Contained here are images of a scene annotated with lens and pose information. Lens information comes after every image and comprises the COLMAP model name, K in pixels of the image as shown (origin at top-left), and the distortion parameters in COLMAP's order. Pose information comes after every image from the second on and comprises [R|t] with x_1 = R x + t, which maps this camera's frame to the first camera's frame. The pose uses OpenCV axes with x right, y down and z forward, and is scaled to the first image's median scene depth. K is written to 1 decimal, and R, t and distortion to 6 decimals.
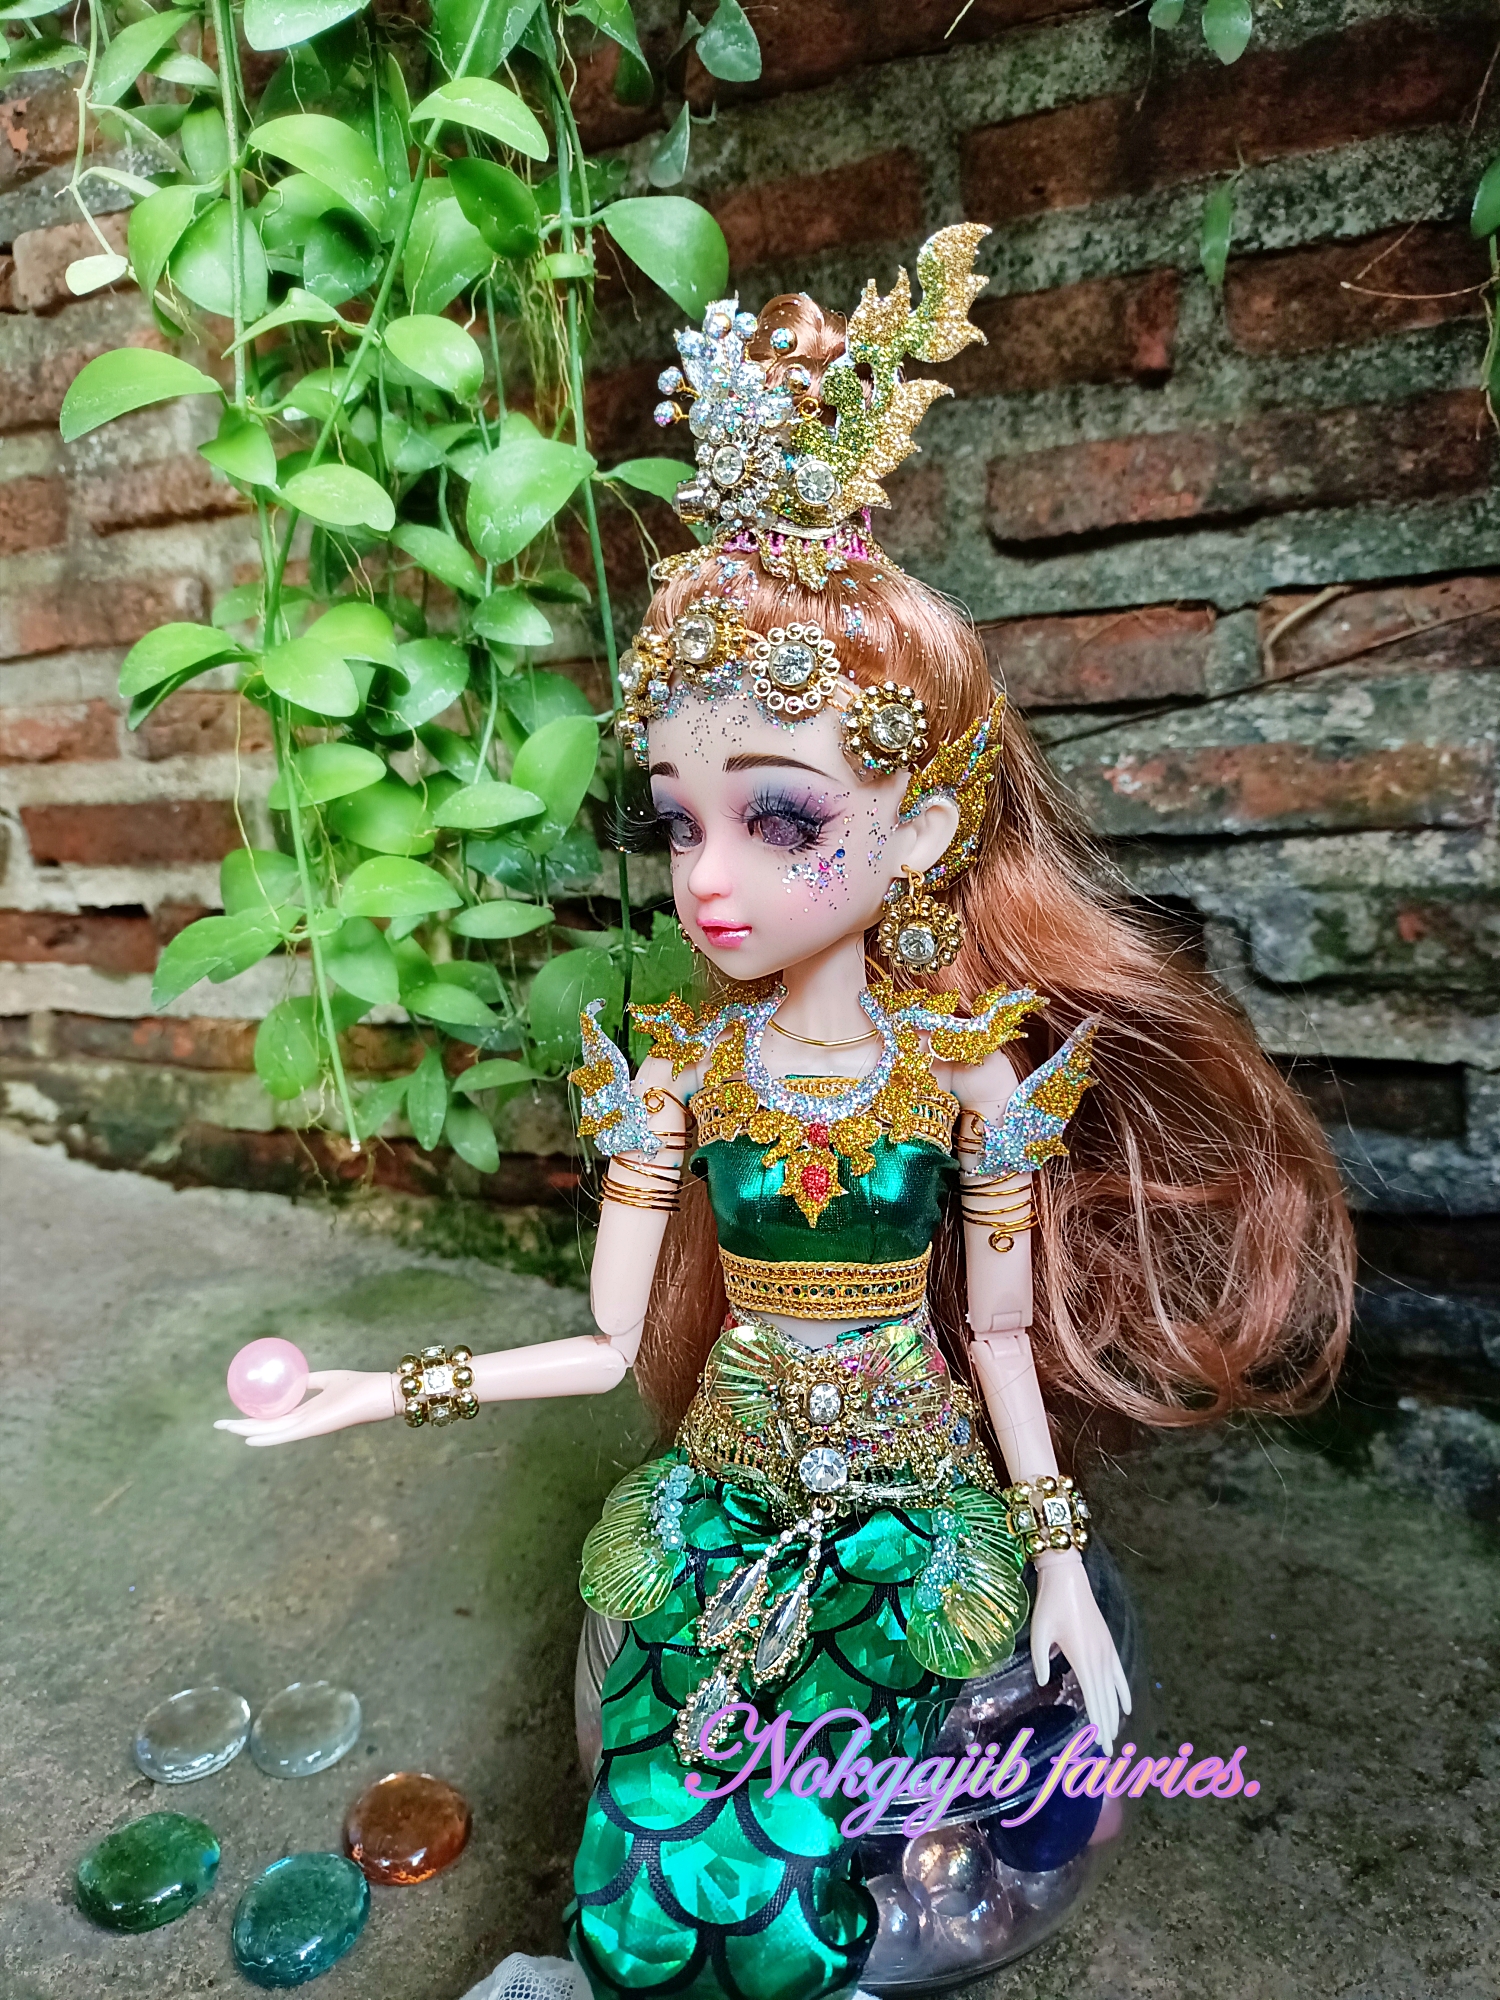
lens RADIAL K [[1501.0, 0, 747.9], [0, 1501.0, 995.6], [0, 0, 1]] dist [0.003745, -0.034807]
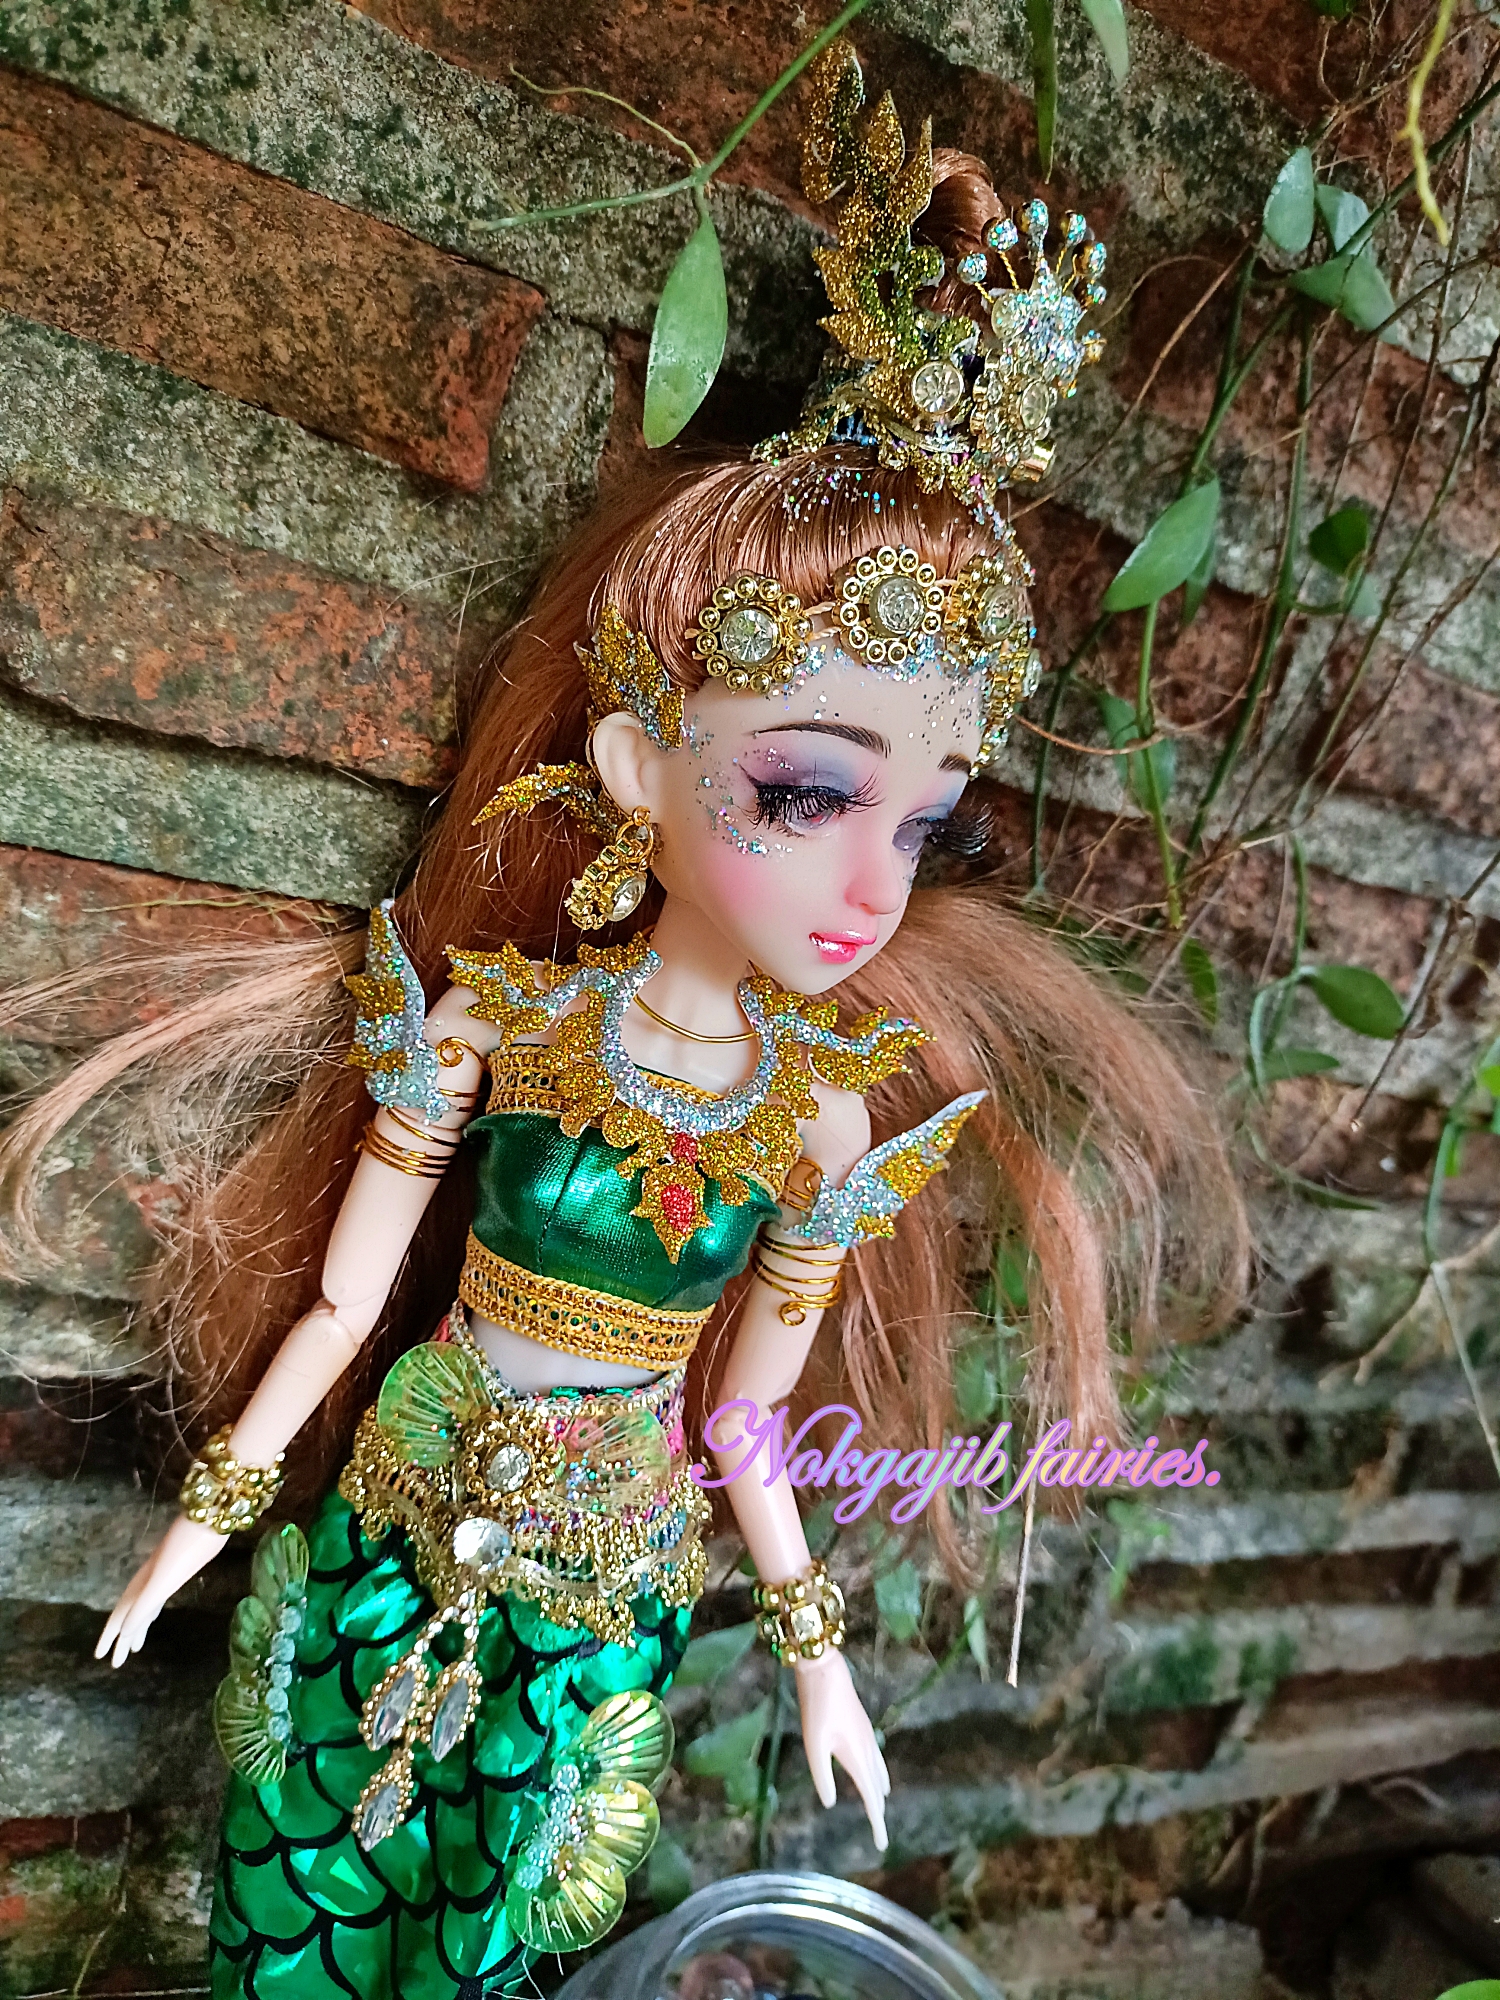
lens RADIAL K [[1519.3, 0, 747.2], [0, 1519.3, 984.7], [0, 0, 1]] dist [-0.020207, -0.003771]
pose [[0.544987, 0.043816, 0.837299, -0.074163], [-0.209808, 0.973989, 0.085592, -0.319134], [-0.811769, -0.222319, 0.540005, 0.623653]]
